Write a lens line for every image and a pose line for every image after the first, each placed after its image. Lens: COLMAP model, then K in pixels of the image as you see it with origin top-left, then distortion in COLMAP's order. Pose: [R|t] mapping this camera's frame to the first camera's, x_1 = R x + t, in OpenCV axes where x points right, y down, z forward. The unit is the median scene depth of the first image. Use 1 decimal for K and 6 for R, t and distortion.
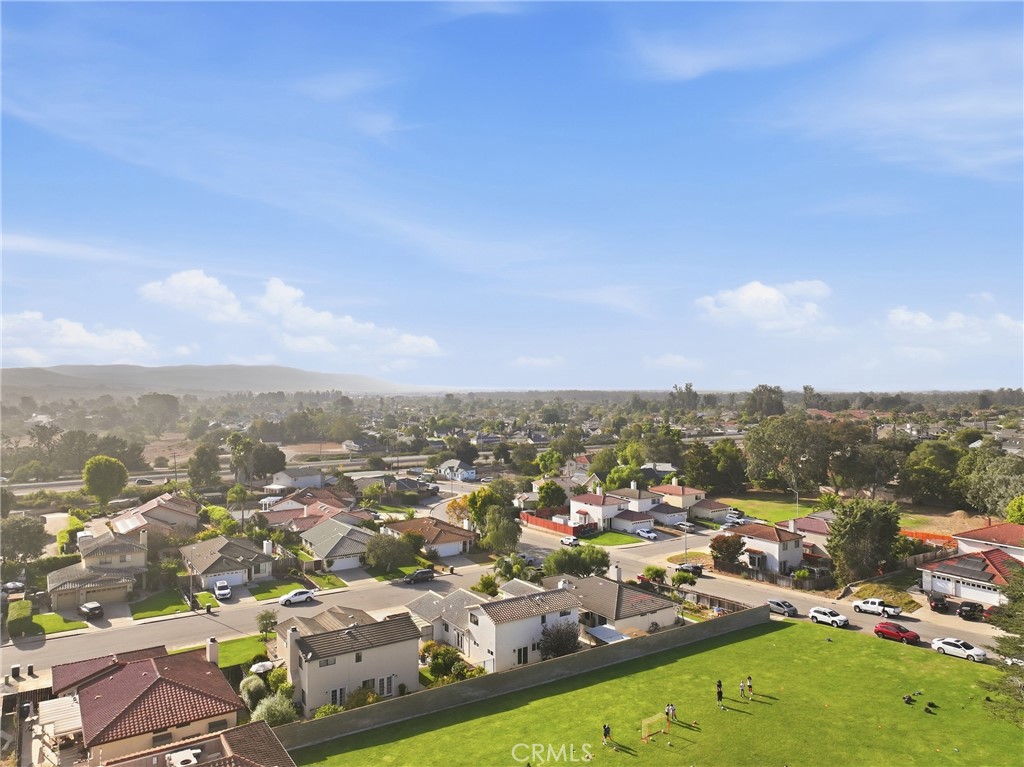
lens RADIAL K [[710.8, 0, 512.0], [0, 710.8, 383.5], [0, 0, 1]] dist [0.006266, 0.010195]
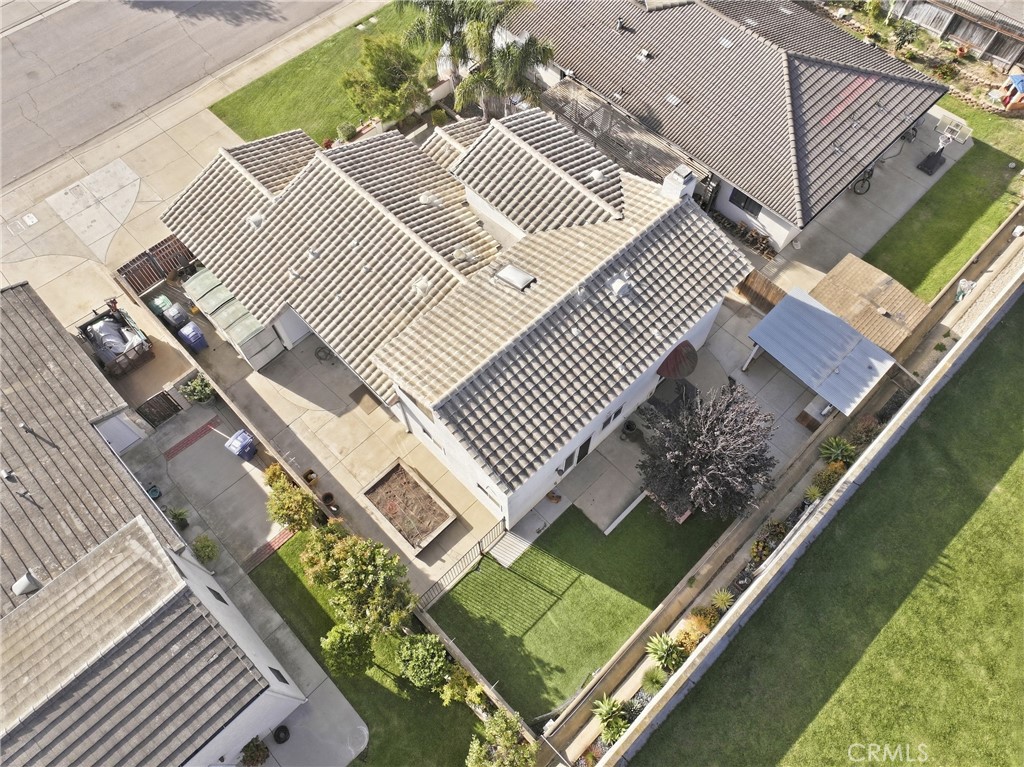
lens RADIAL K [[710.8, 0, 512.0], [0, 710.8, 383.5], [0, 0, 1]] dist [0.006266, 0.010195]
pose [[0.981624, -0.169925, 0.086835, -0.018867], [0.001202, 0.460543, 0.887637, 0.032443], [-0.190823, -0.871221, 0.452284, 0.427302]]
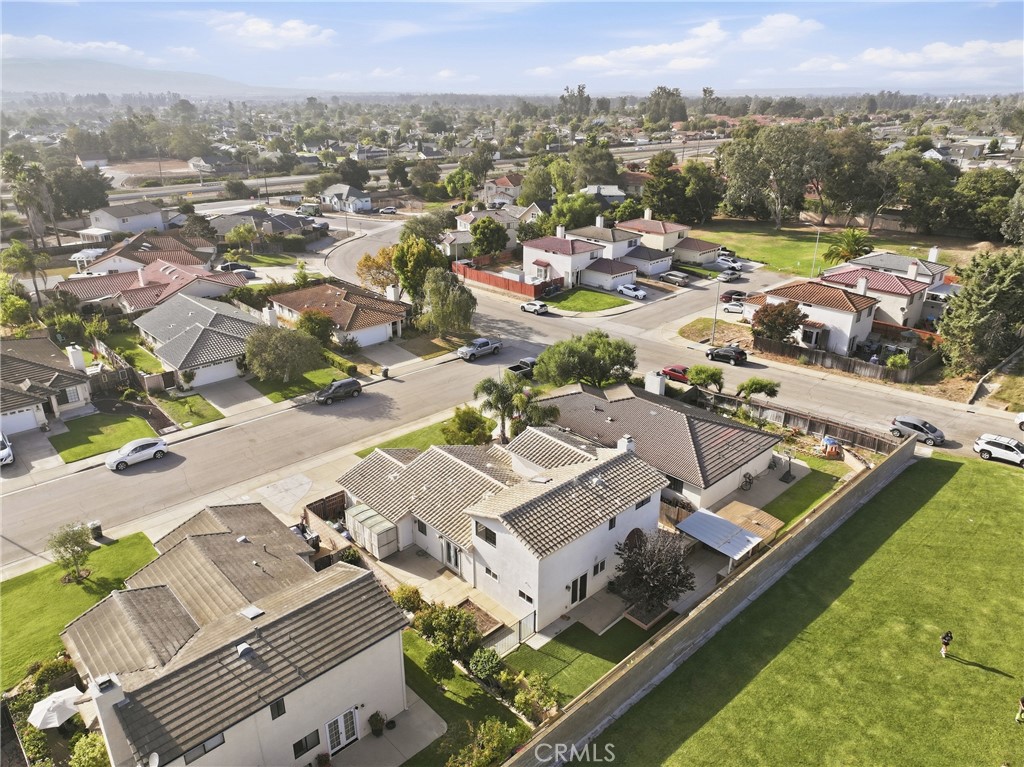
lens RADIAL K [[710.8, 0, 512.0], [0, 710.8, 383.5], [0, 0, 1]] dist [0.006266, 0.010195]
pose [[0.985296, -0.063320, 0.158687, -0.054936], [-0.002747, 0.922798, 0.385275, 0.011476], [-0.170832, -0.380046, 0.909055, 0.275420]]
